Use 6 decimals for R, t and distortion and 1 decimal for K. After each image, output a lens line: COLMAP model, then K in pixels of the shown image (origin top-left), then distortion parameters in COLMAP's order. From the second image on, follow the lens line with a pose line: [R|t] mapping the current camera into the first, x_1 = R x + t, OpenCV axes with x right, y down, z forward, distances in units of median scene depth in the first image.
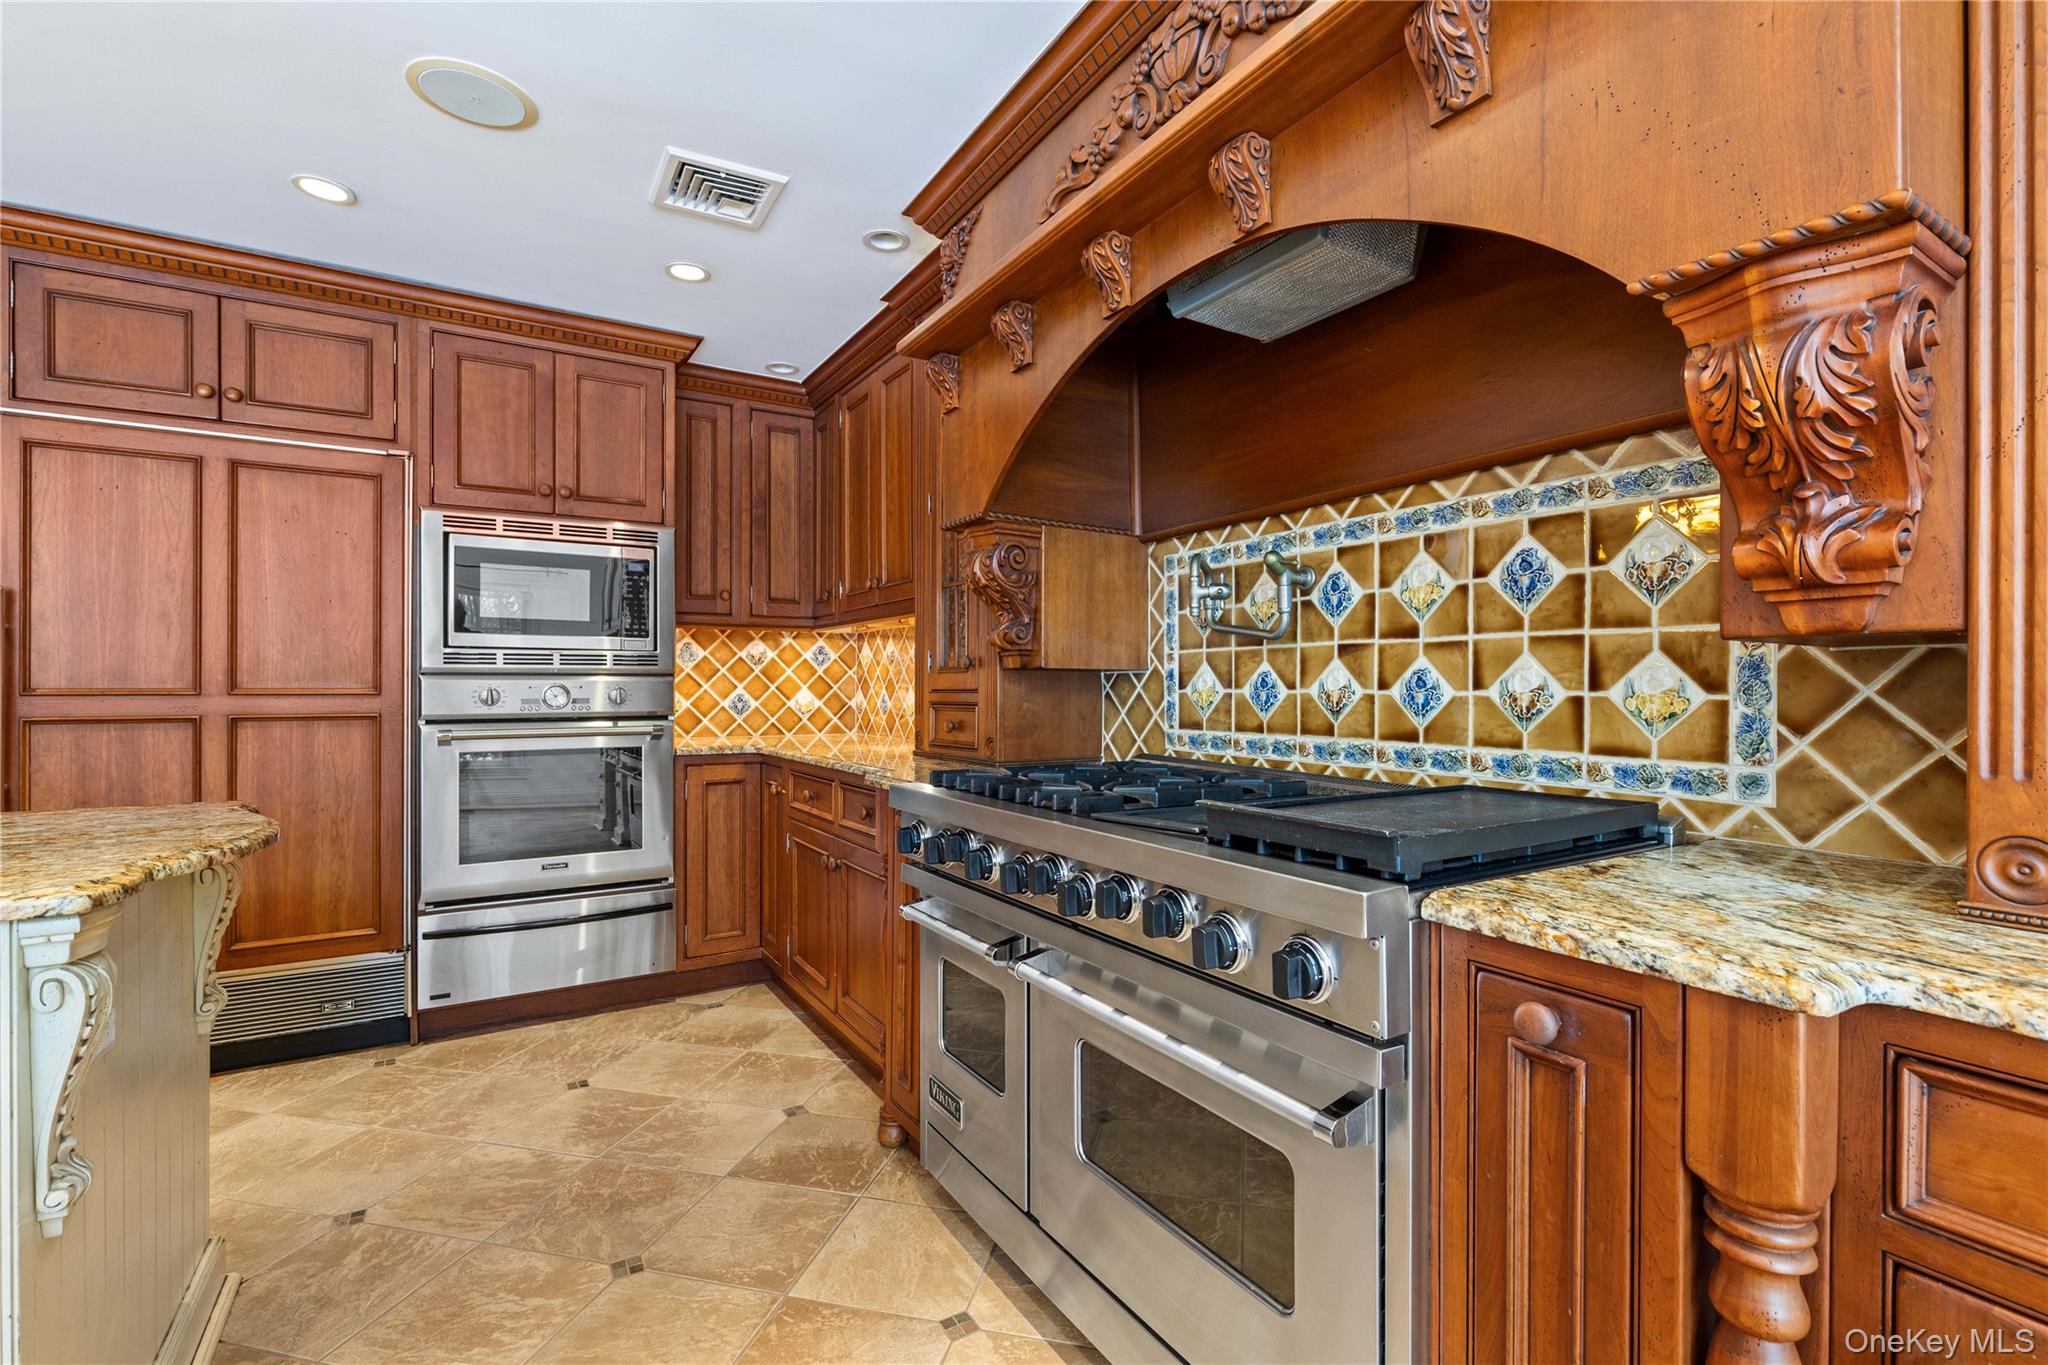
lens RADIAL K [[904.8, 0, 1019.1], [0, 904.8, 685.5], [0, 0, 1]] dist [-0.001099, 0.000084]
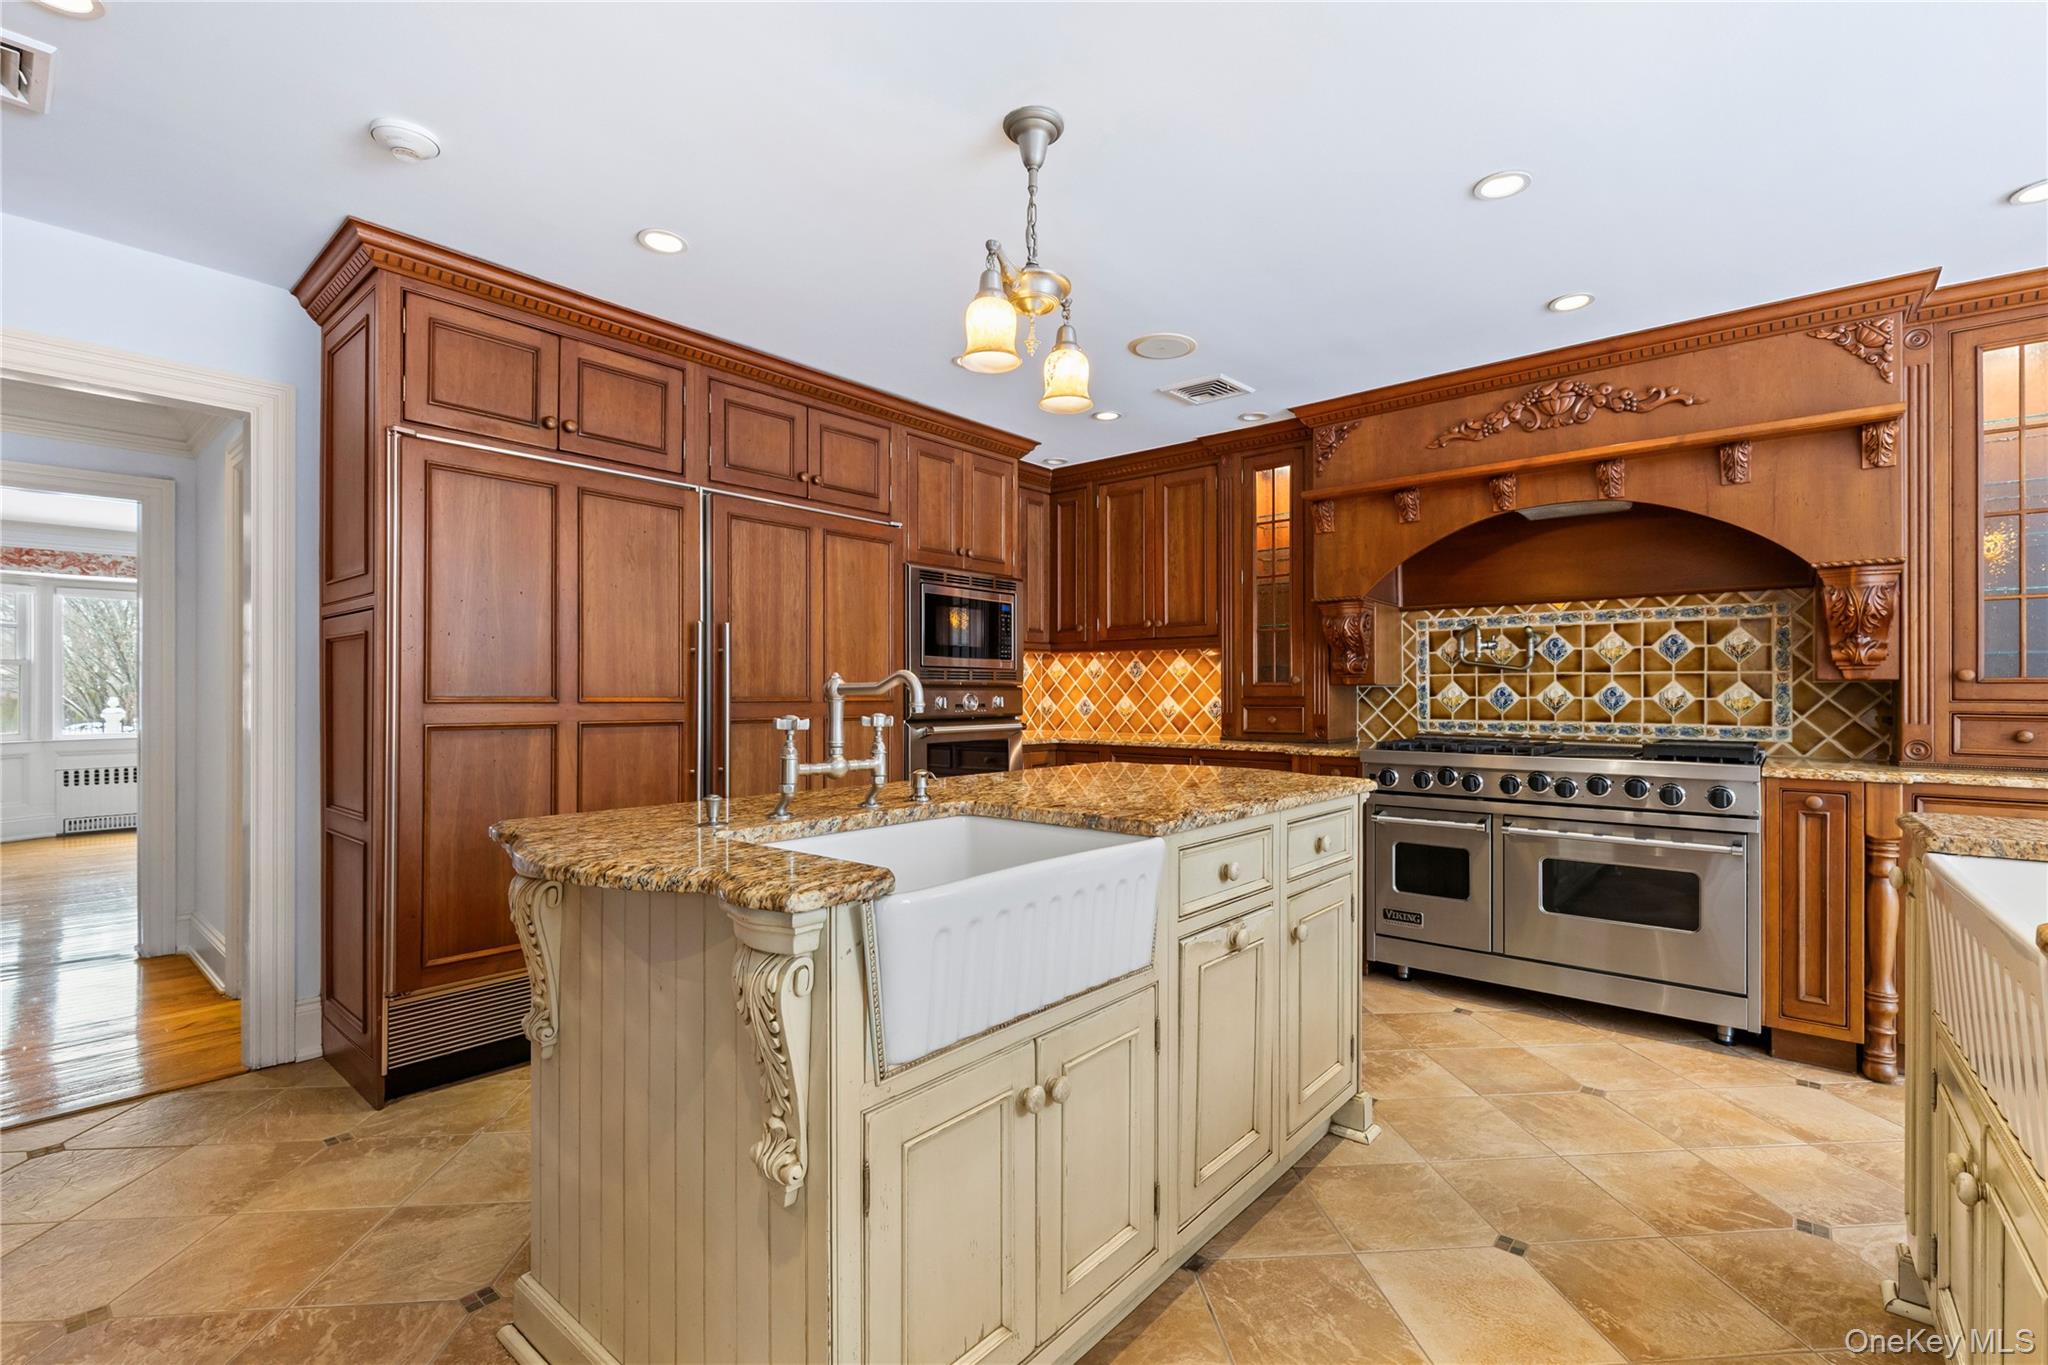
lens RADIAL K [[904.8, 0, 1027.4], [0, 904.8, 689.6], [0, 0, 1]] dist [-0.001099, 0.000084]
pose [[0.949671, -0.001457, 0.313245, -1.507093], [0.001240, 0.999999, 0.000892, -0.016134], [-0.313246, -0.000459, 0.949672, -0.572549]]
